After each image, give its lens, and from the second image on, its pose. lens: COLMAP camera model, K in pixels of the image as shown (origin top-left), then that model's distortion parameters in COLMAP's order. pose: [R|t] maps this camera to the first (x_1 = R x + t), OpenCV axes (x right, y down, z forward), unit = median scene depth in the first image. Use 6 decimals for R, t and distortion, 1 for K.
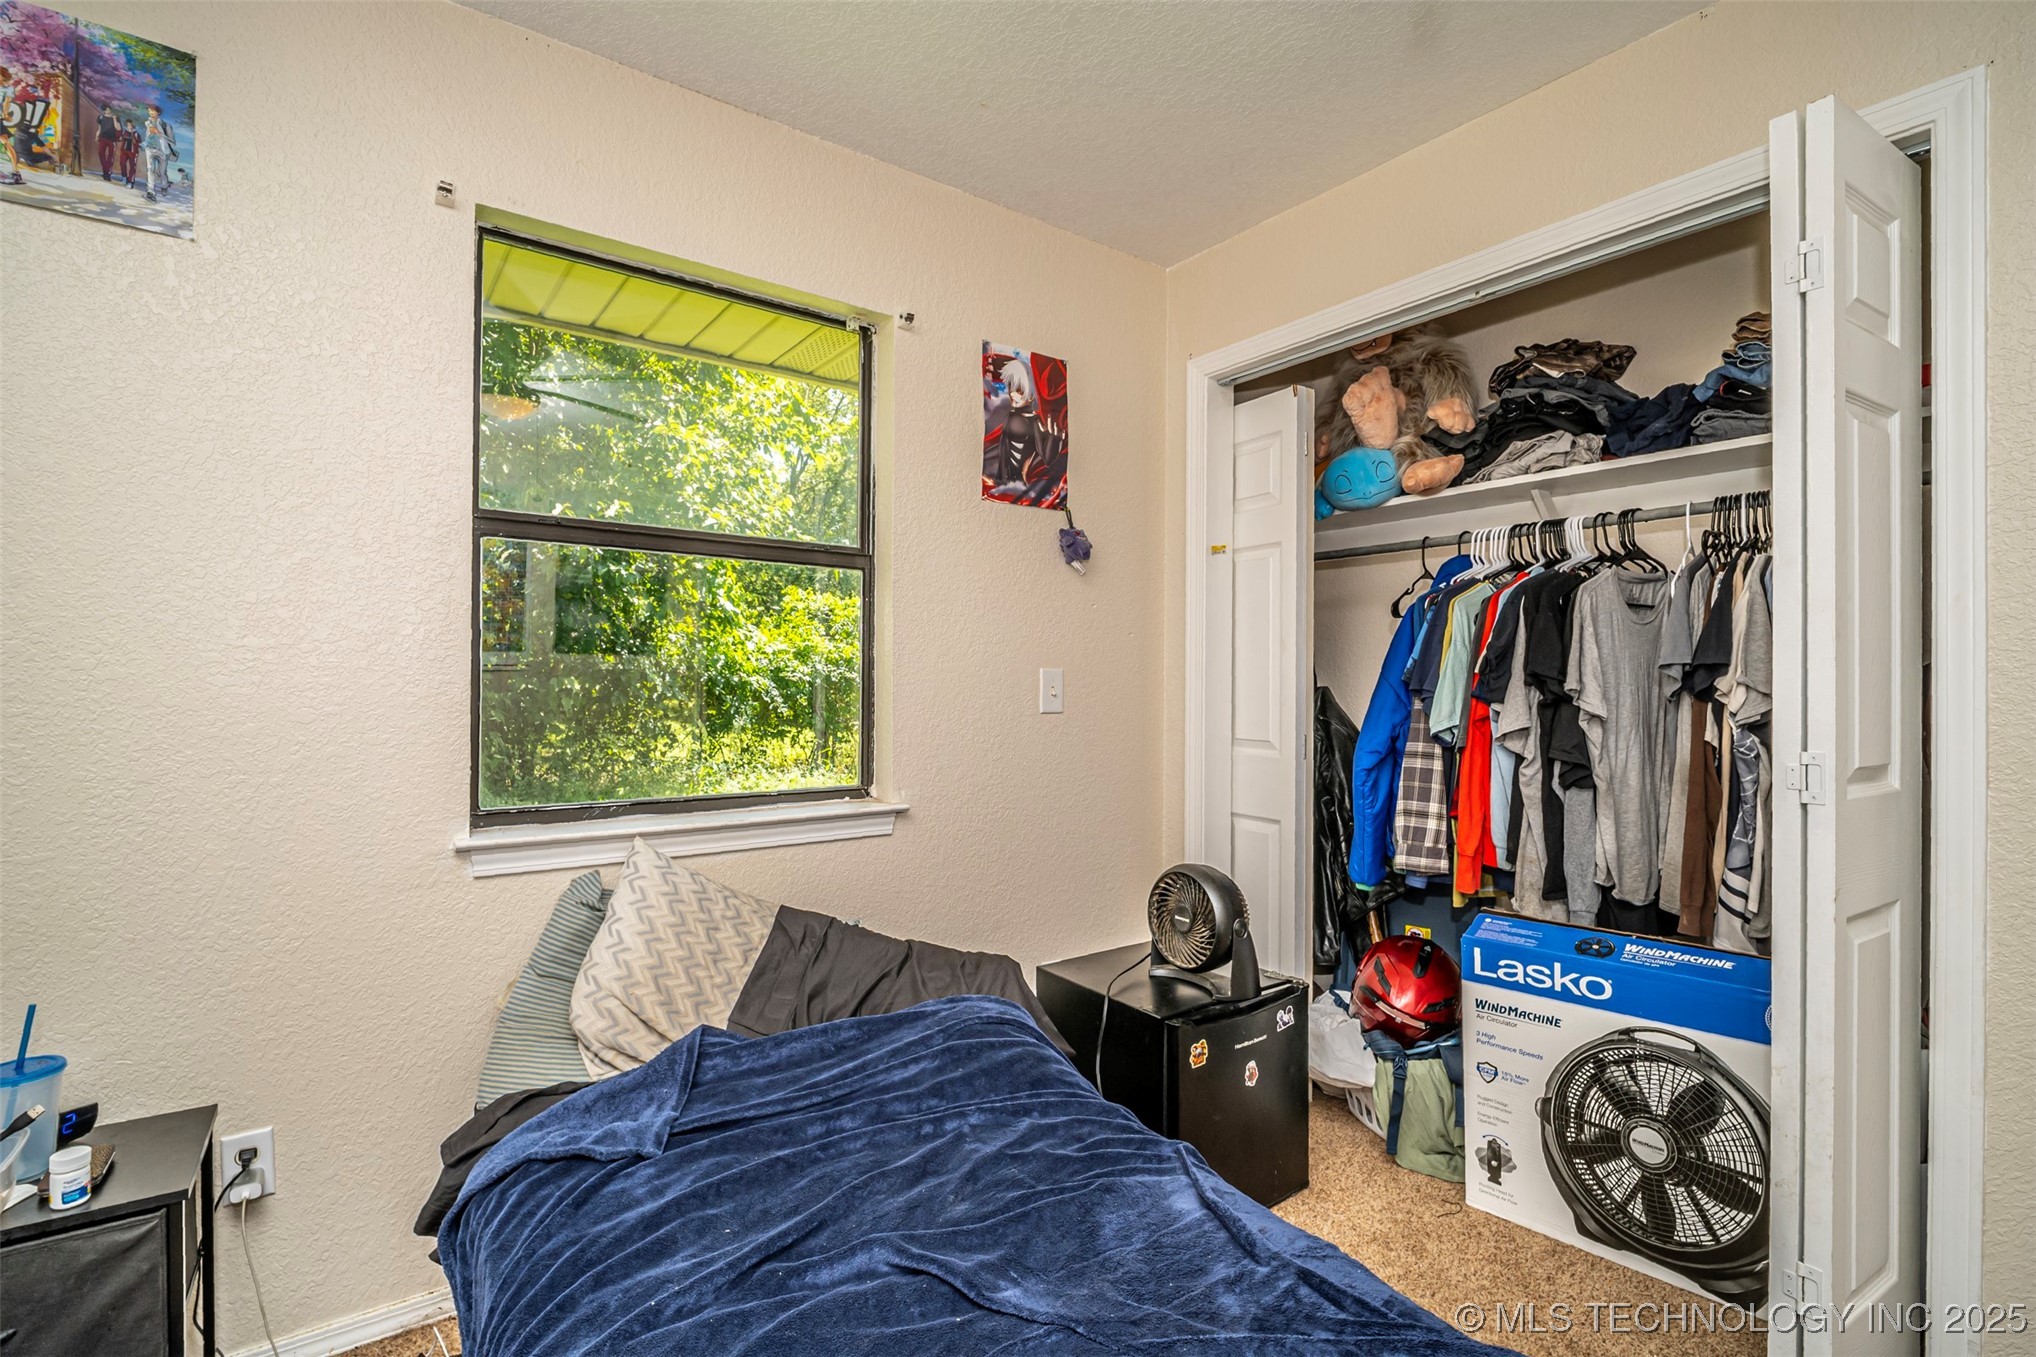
lens RADIAL K [[949.2, 0, 1008.2], [0, 949.2, 678.7], [0, 0, 1]] dist [0.000260, -0.000892]
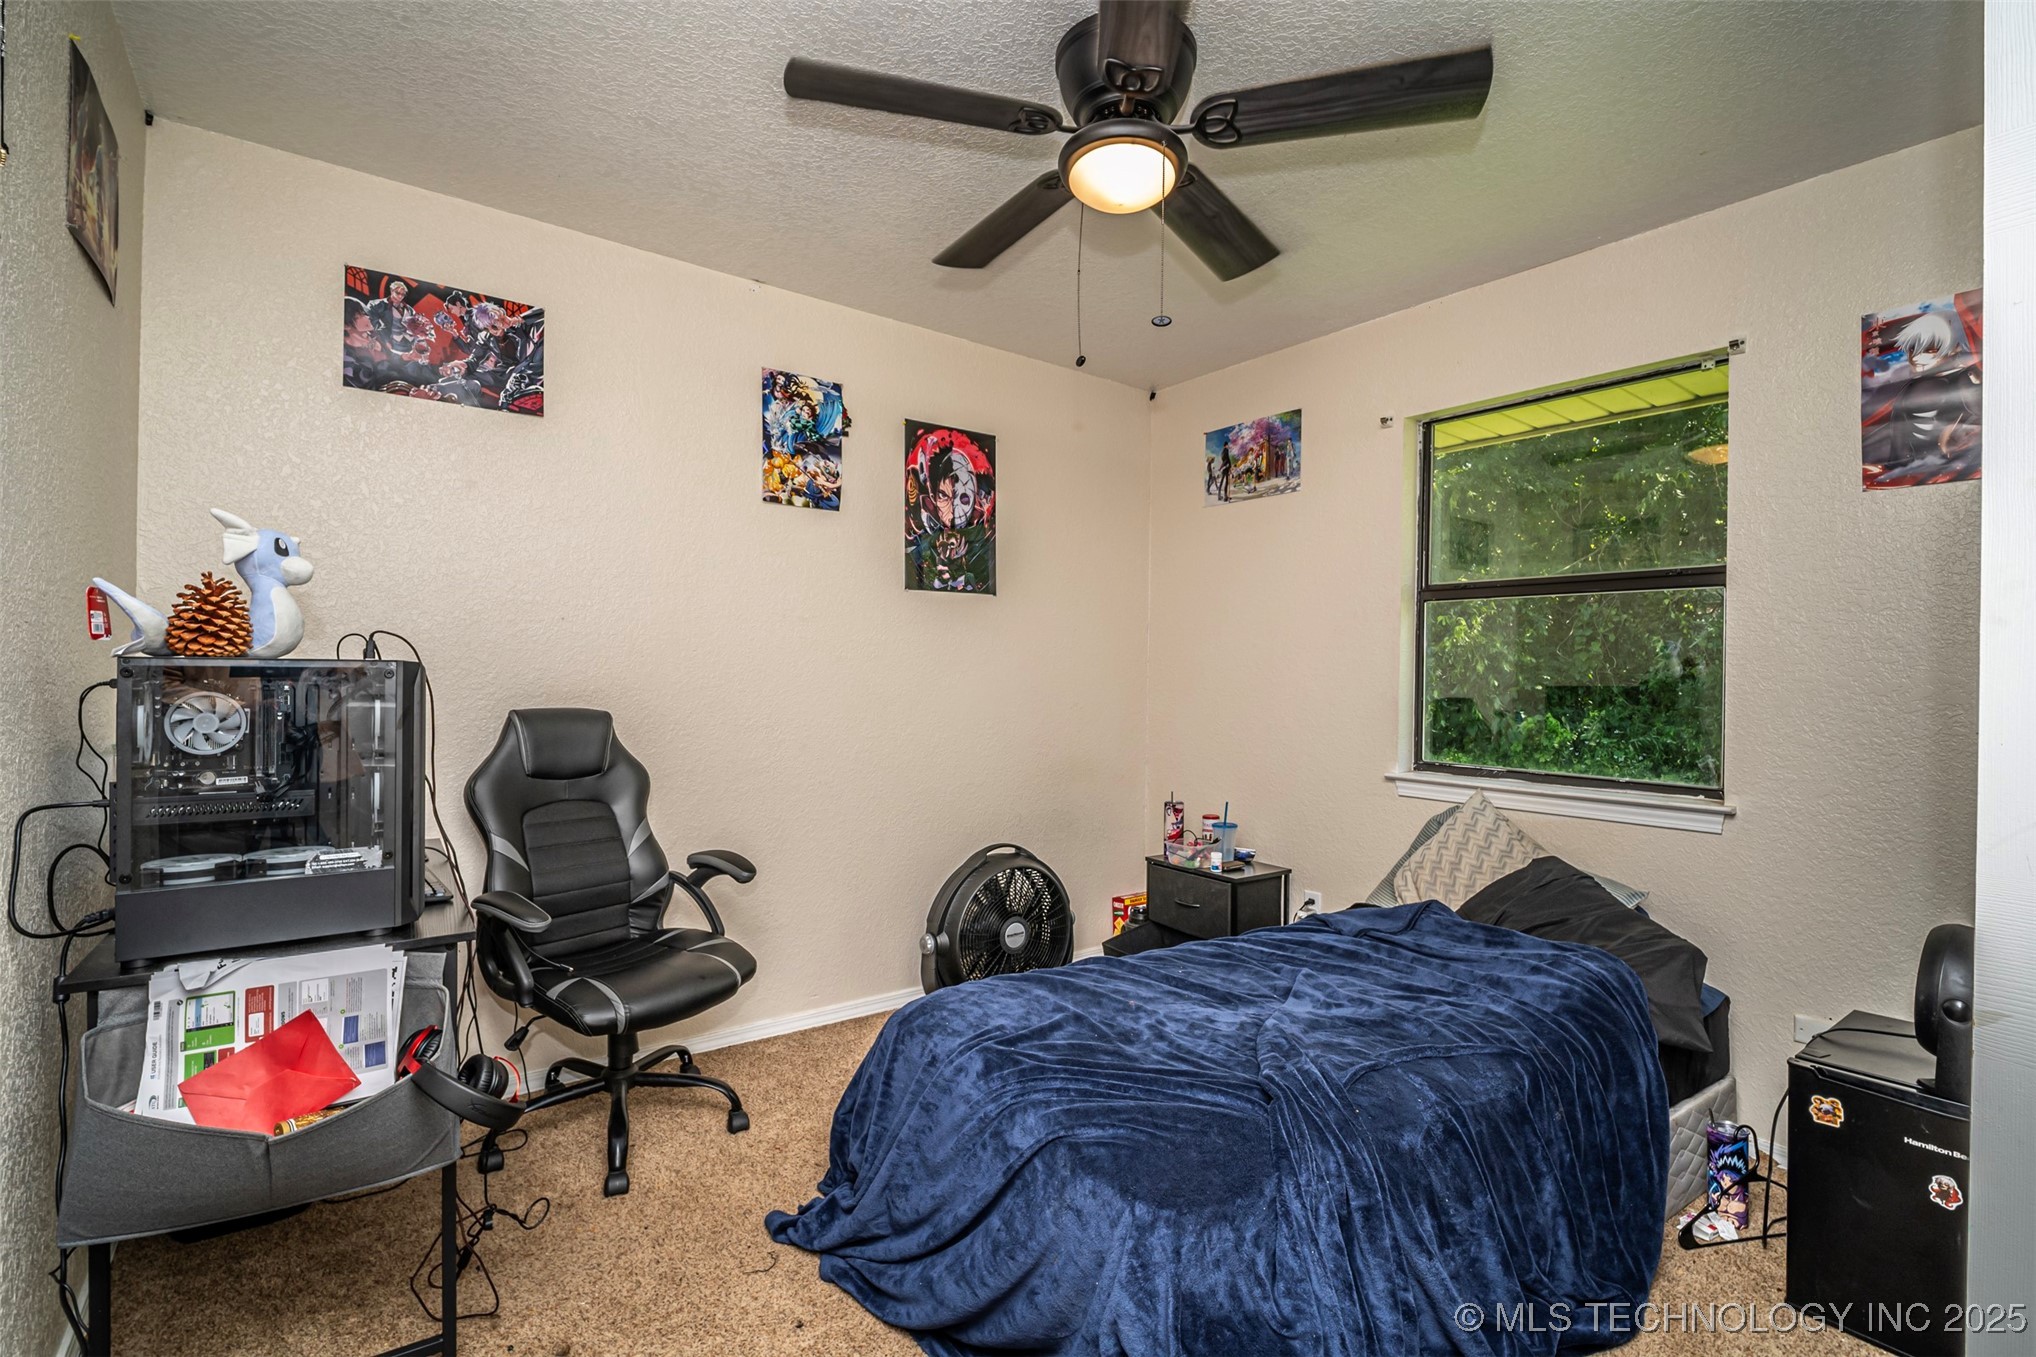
lens RADIAL K [[949.2, 0, 1008.2], [0, 949.2, 678.7], [0, 0, 1]] dist [0.000260, -0.000892]
pose [[0.005776, 0.001443, -0.999982, 1.040308], [-0.006965, 0.999975, 0.001403, -0.006047], [0.999959, 0.006957, 0.005786, 0.213179]]
